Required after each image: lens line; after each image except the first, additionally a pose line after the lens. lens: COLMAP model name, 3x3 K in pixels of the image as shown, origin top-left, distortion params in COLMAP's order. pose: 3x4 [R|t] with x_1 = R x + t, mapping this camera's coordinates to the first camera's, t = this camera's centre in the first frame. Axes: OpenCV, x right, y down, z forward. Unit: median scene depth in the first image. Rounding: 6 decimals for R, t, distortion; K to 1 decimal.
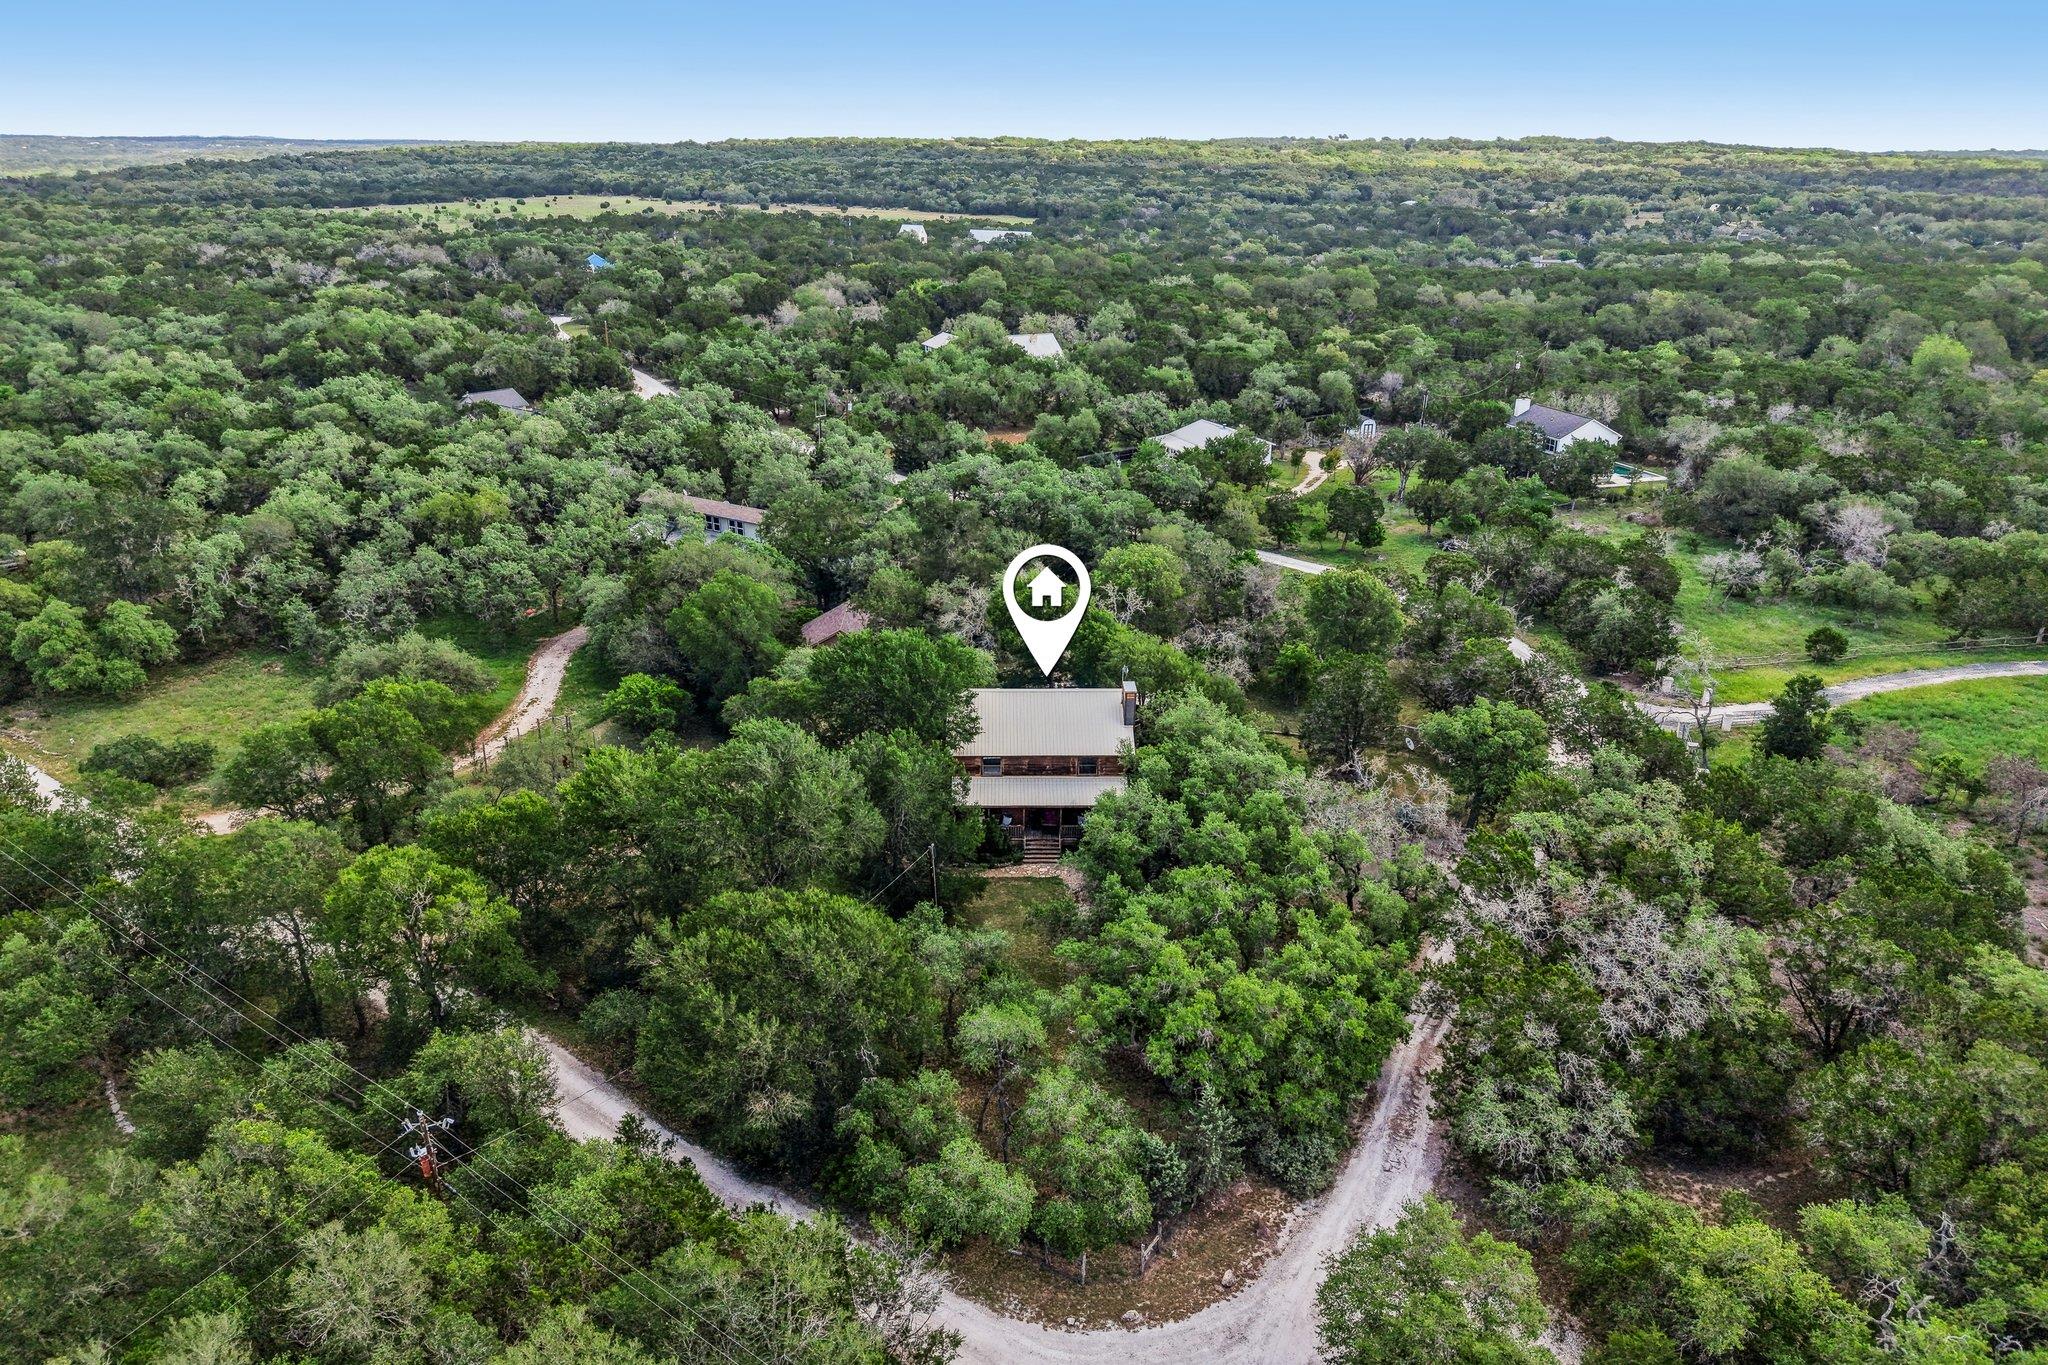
lens RADIAL K [[1400.5, 0, 1024.0], [0, 1400.5, 682.5], [0, 0, 1]] dist [0.007815, 0.003601]
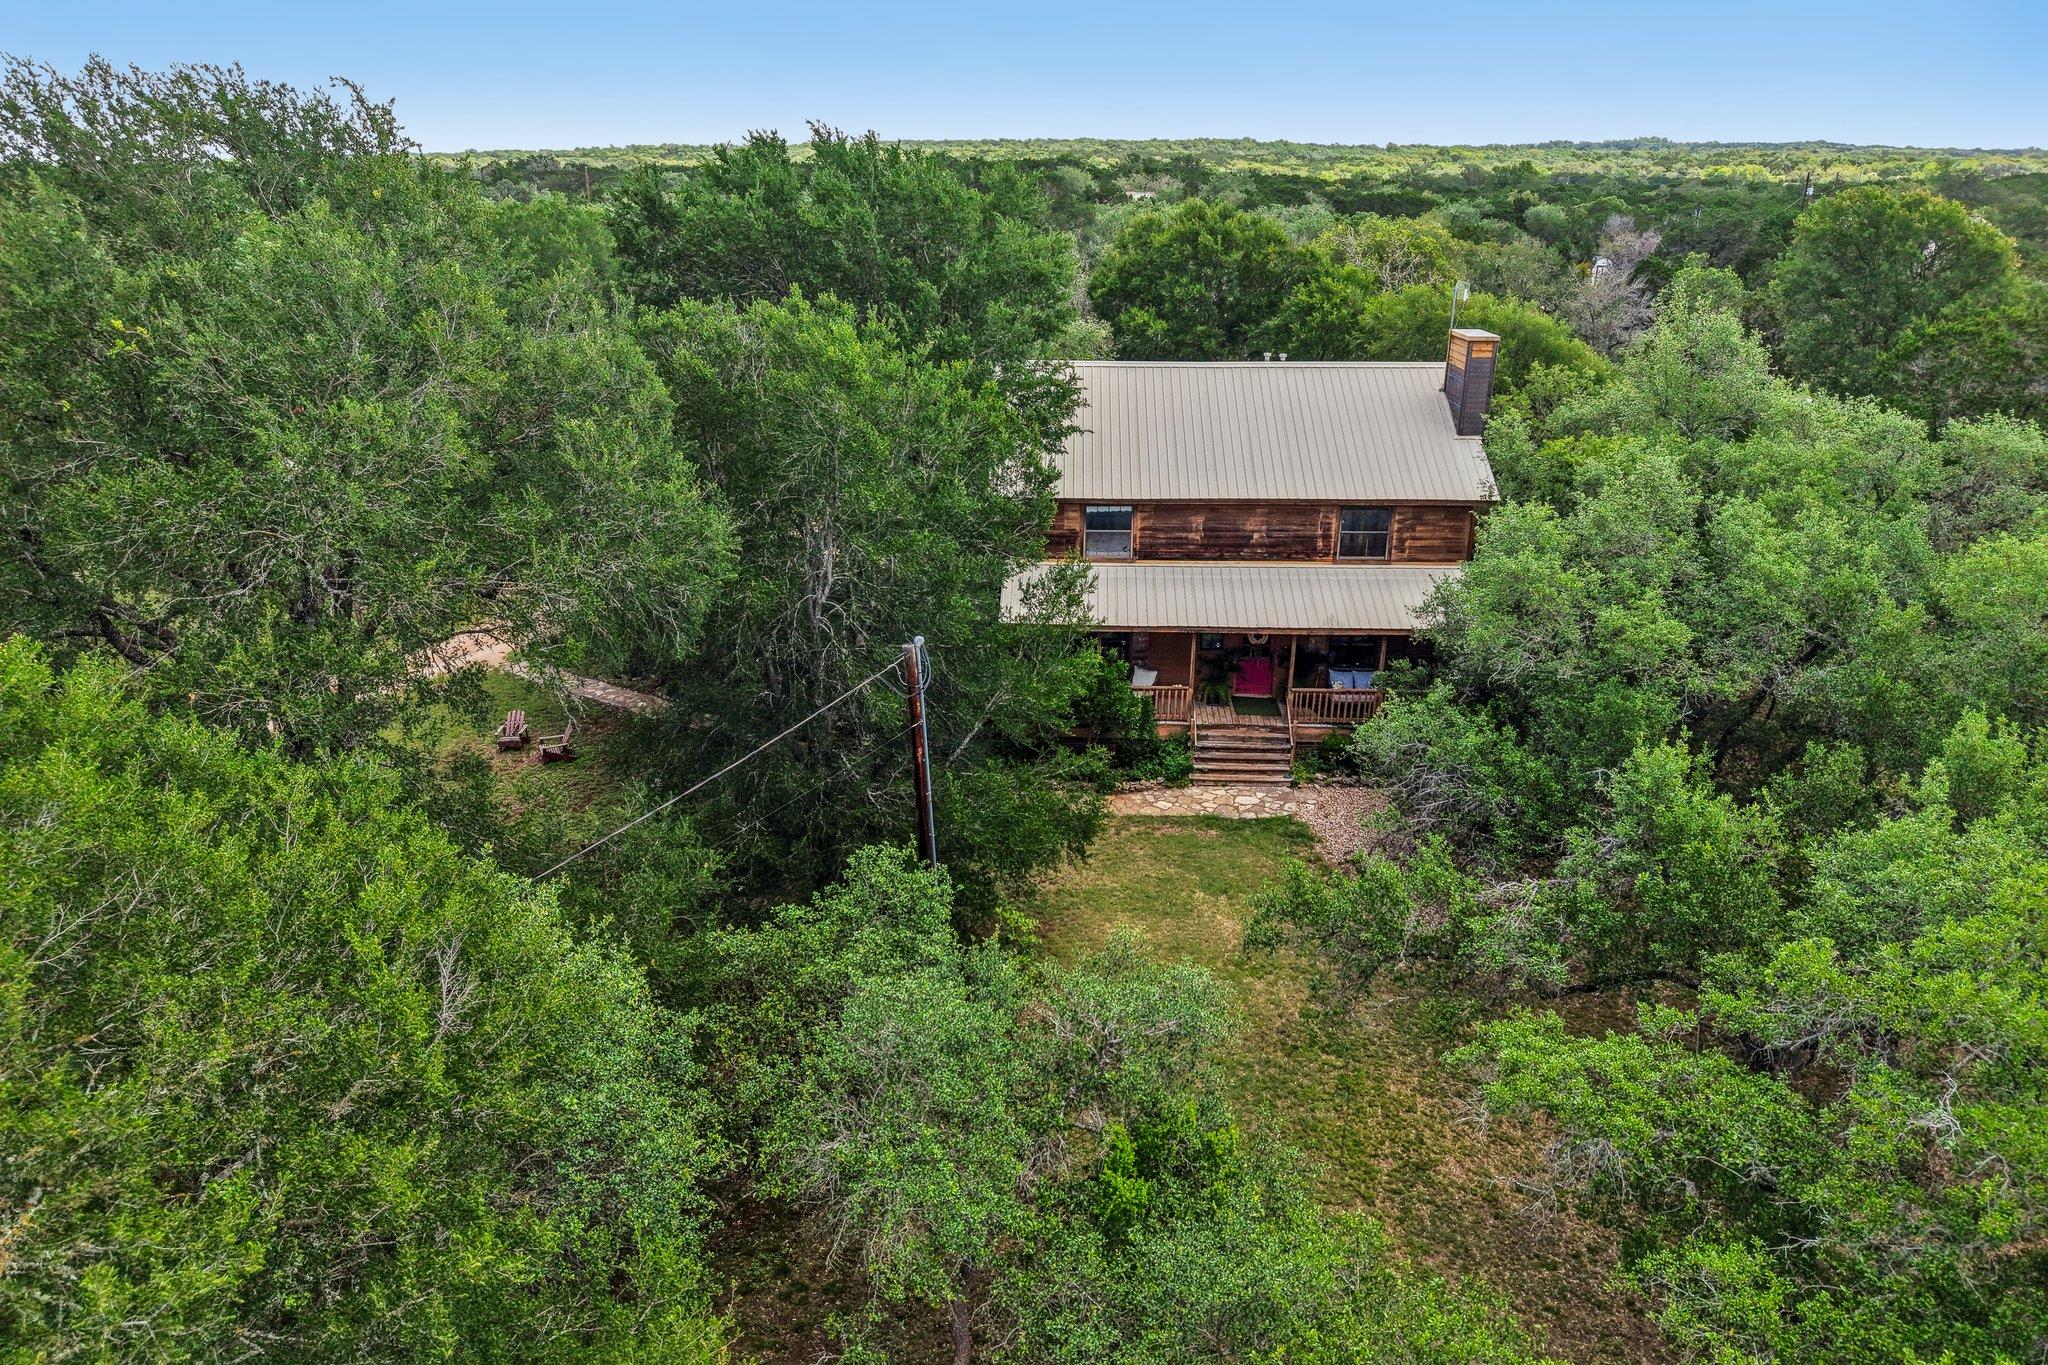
lens RADIAL K [[1367.7, 0, 1020.6], [0, 1367.7, 718.5], [0, 0, 1]] dist [0.006745, 0.000585]
pose [[0.998547, 0.014194, -0.051982, -0.027239], [-0.014080, 0.999898, 0.002560, 0.111978], [0.052013, -0.001824, 0.998645, 0.635323]]
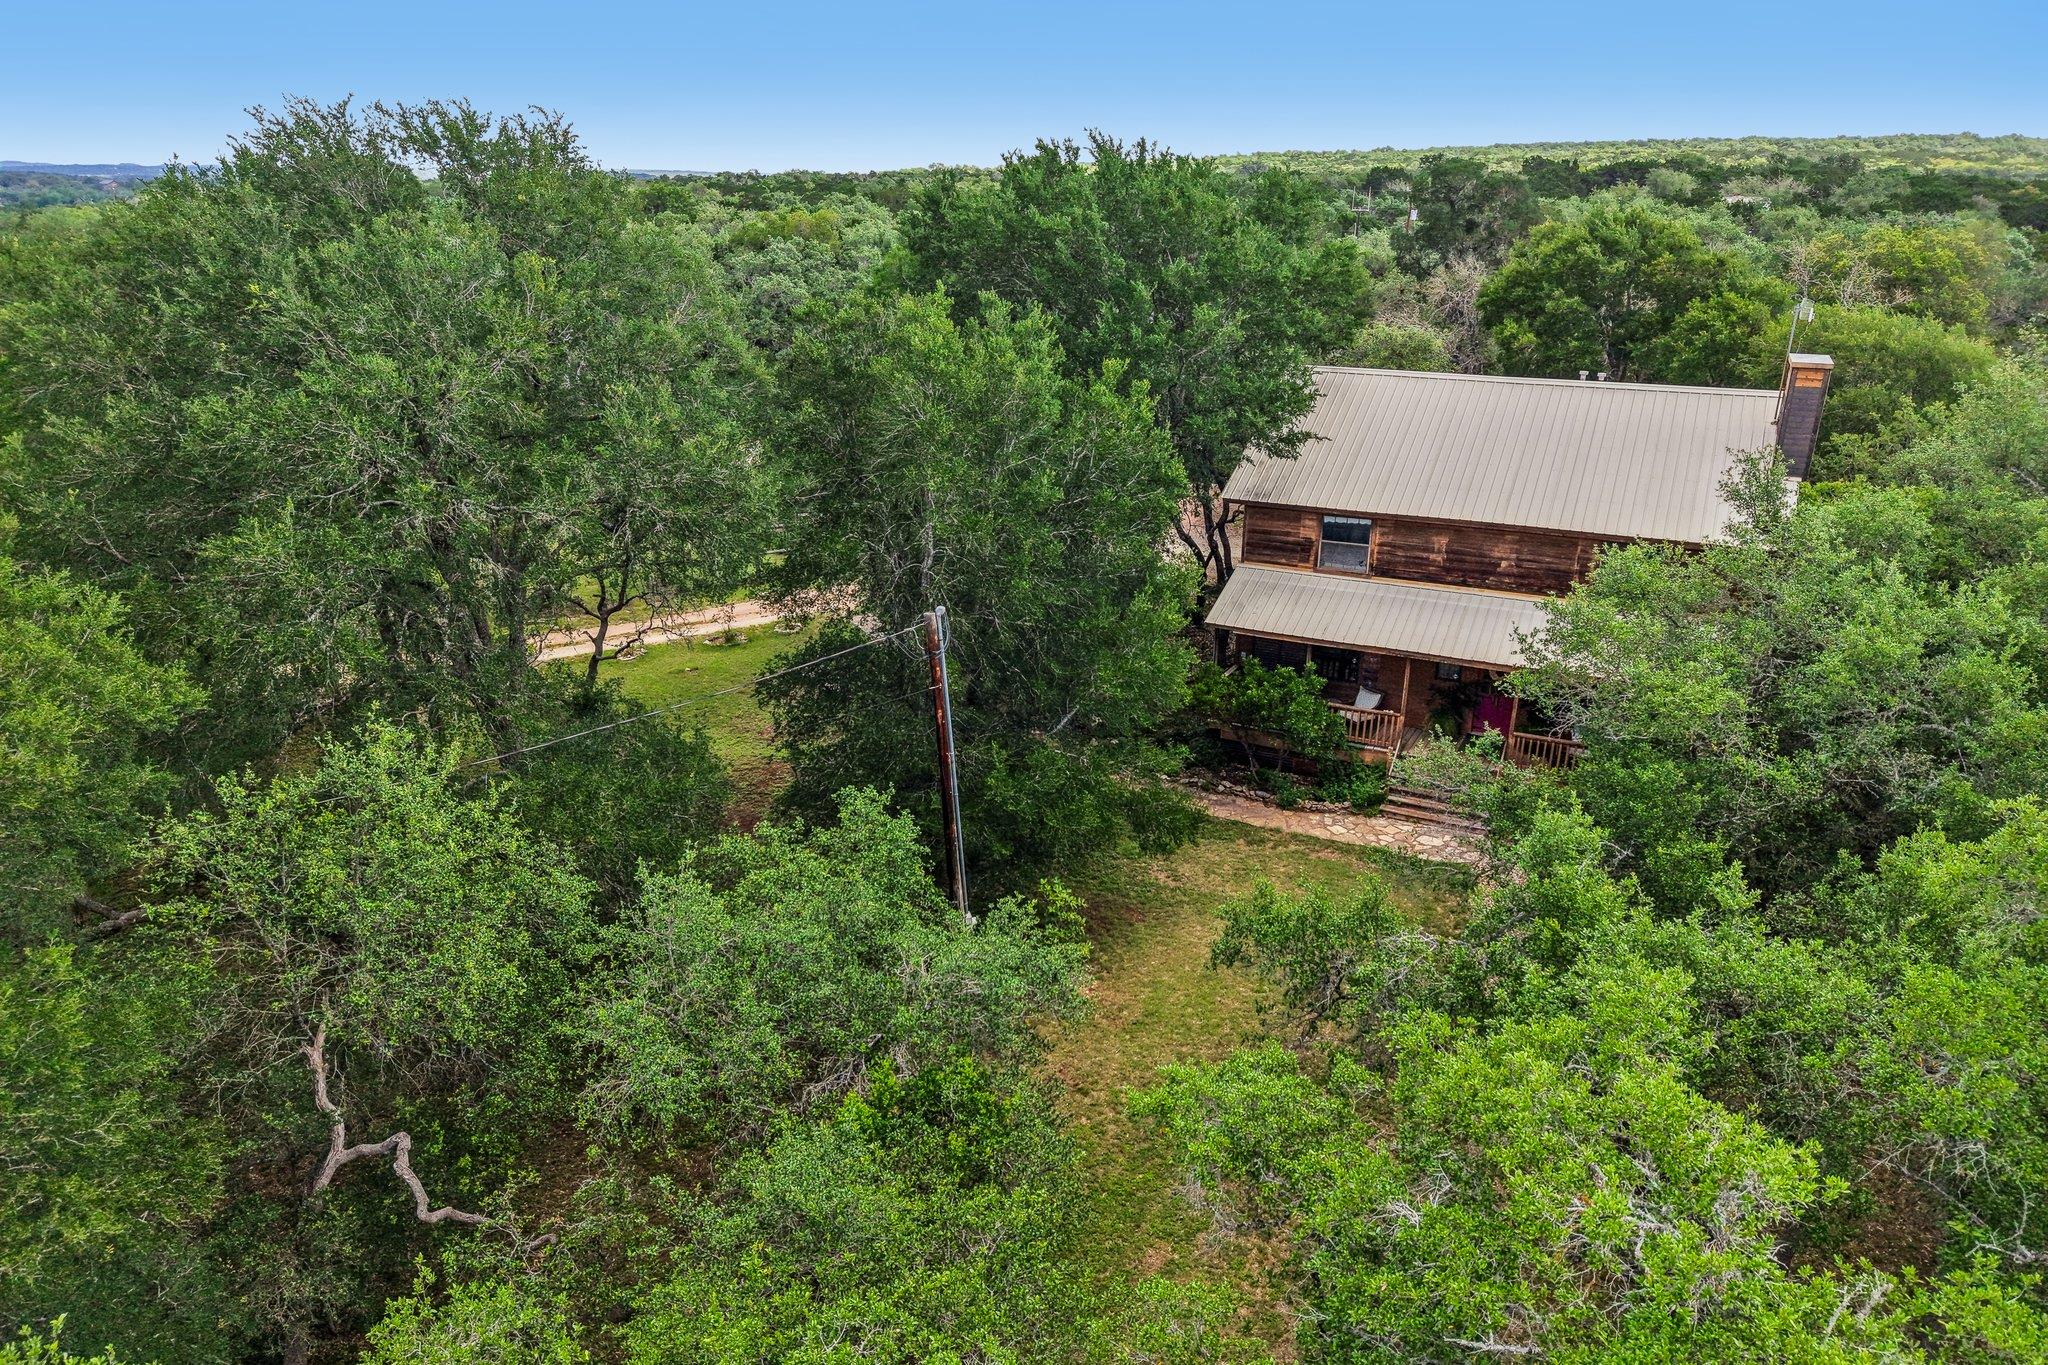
lens RADIAL K [[1400.5, 0, 1024.0], [0, 1400.5, 682.5], [0, 0, 1]] dist [0.007815, 0.003601]
pose [[0.889541, 0.147132, -0.432515, 0.068603], [-0.161061, 0.986934, 0.004483, 0.109680], [0.427523, 0.065673, 0.901616, 0.642352]]
